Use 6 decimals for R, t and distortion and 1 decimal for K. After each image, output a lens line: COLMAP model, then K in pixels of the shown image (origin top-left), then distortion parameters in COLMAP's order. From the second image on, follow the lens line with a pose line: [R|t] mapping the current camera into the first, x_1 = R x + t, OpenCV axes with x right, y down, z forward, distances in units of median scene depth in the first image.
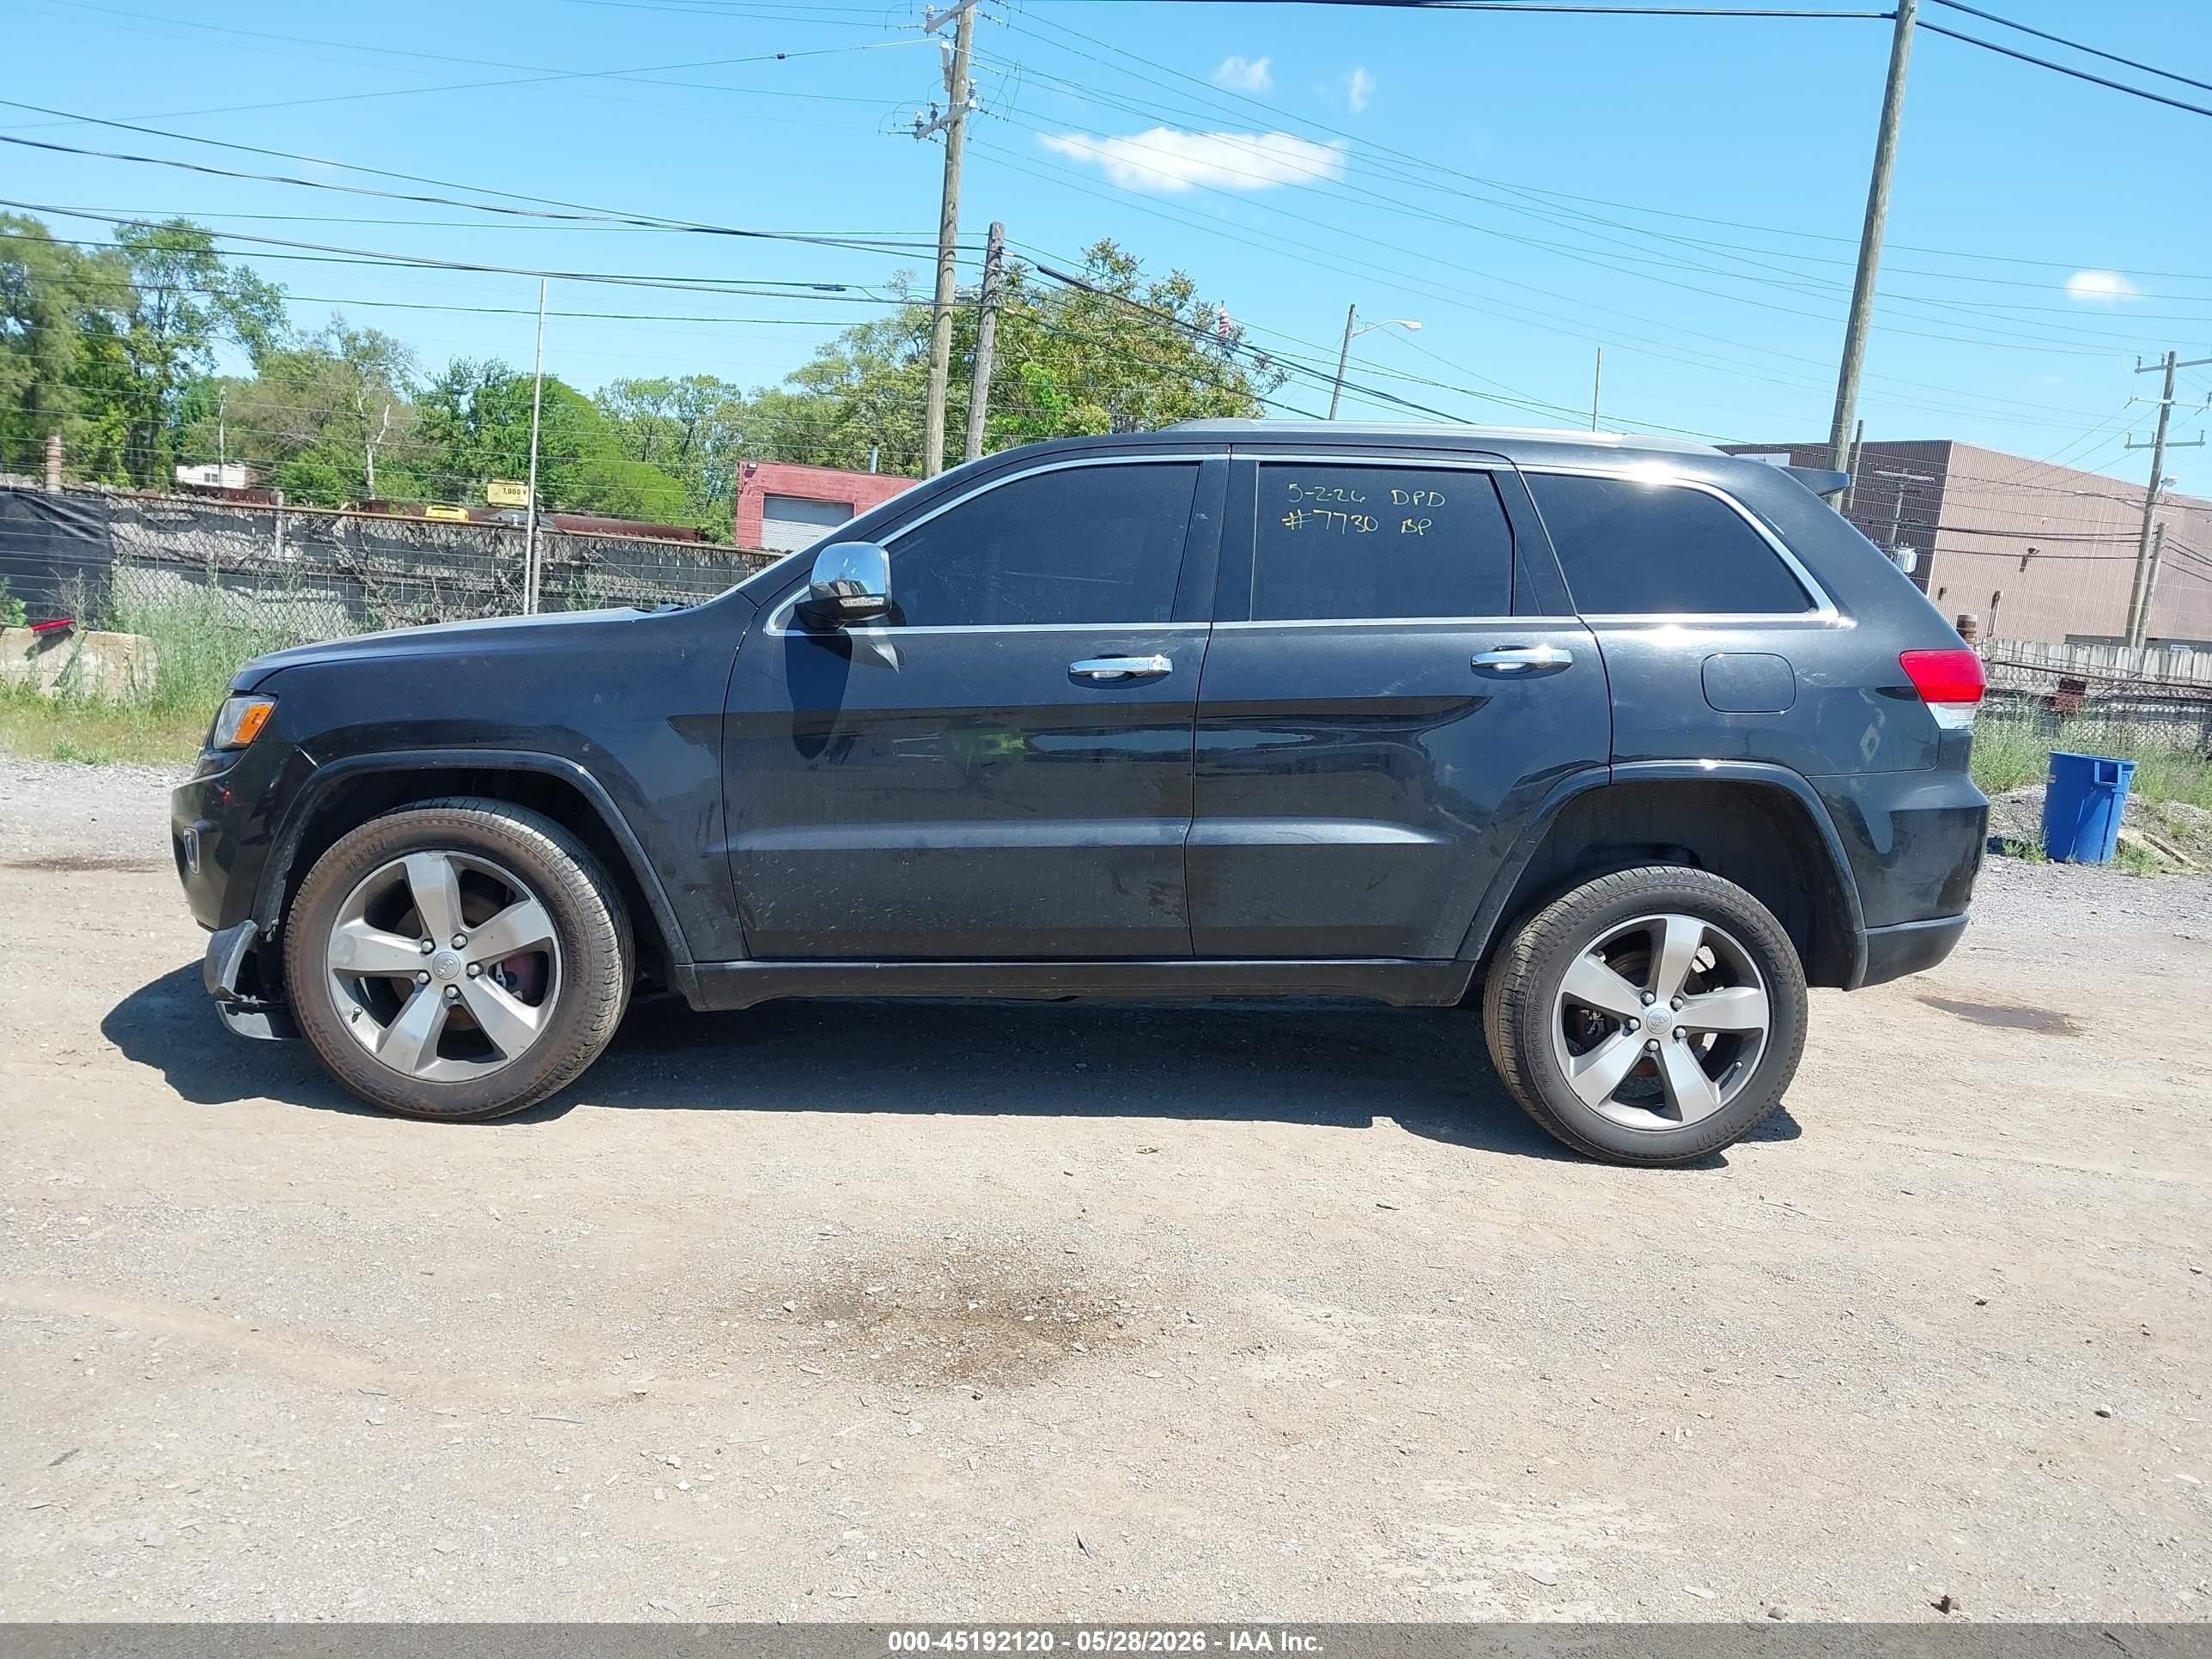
lens RADIAL K [[1789.4, 0, 1106.0], [0, 1789.4, 829.5], [0, 0, 1]] dist [0.034042, -0.004469]
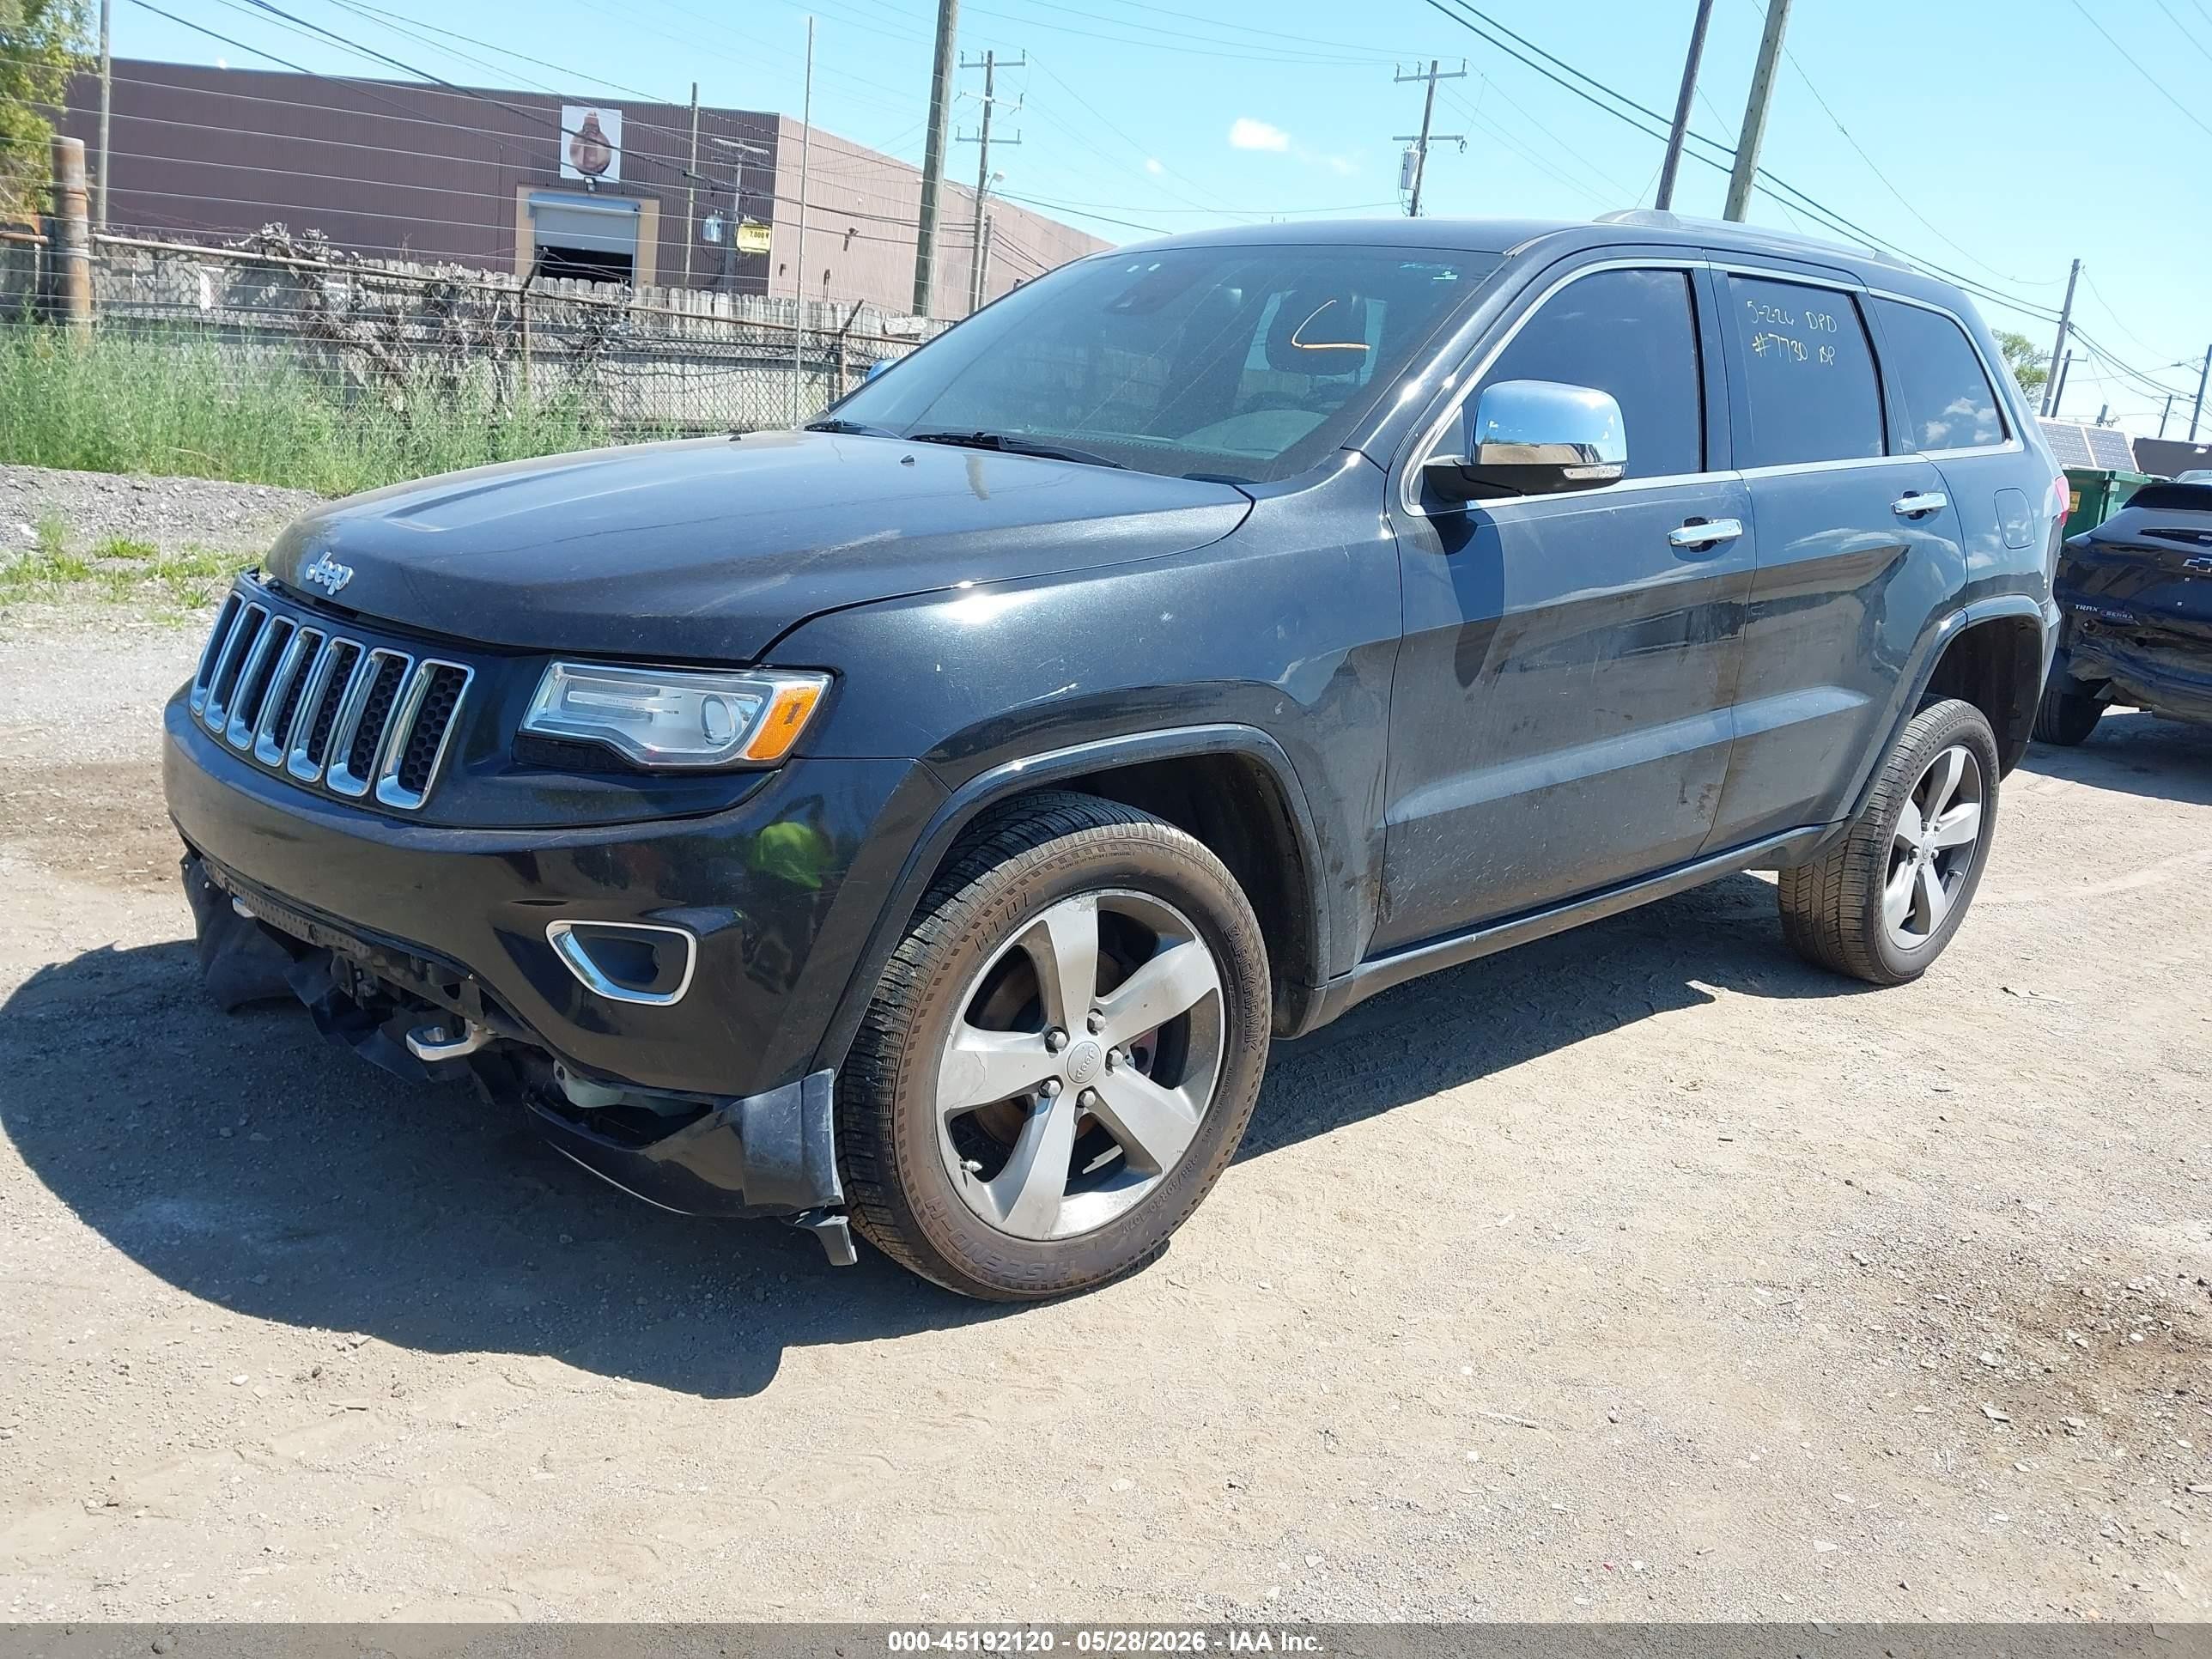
lens RADIAL K [[1789.4, 0, 1106.0], [0, 1789.4, 829.5], [0, 0, 1]] dist [0.034042, -0.004469]
pose [[0.792054, -0.148810, 0.592035, -0.726905], [0.038687, 0.980120, 0.194600, -0.130511], [-0.609223, -0.131230, 0.782065, 0.502566]]
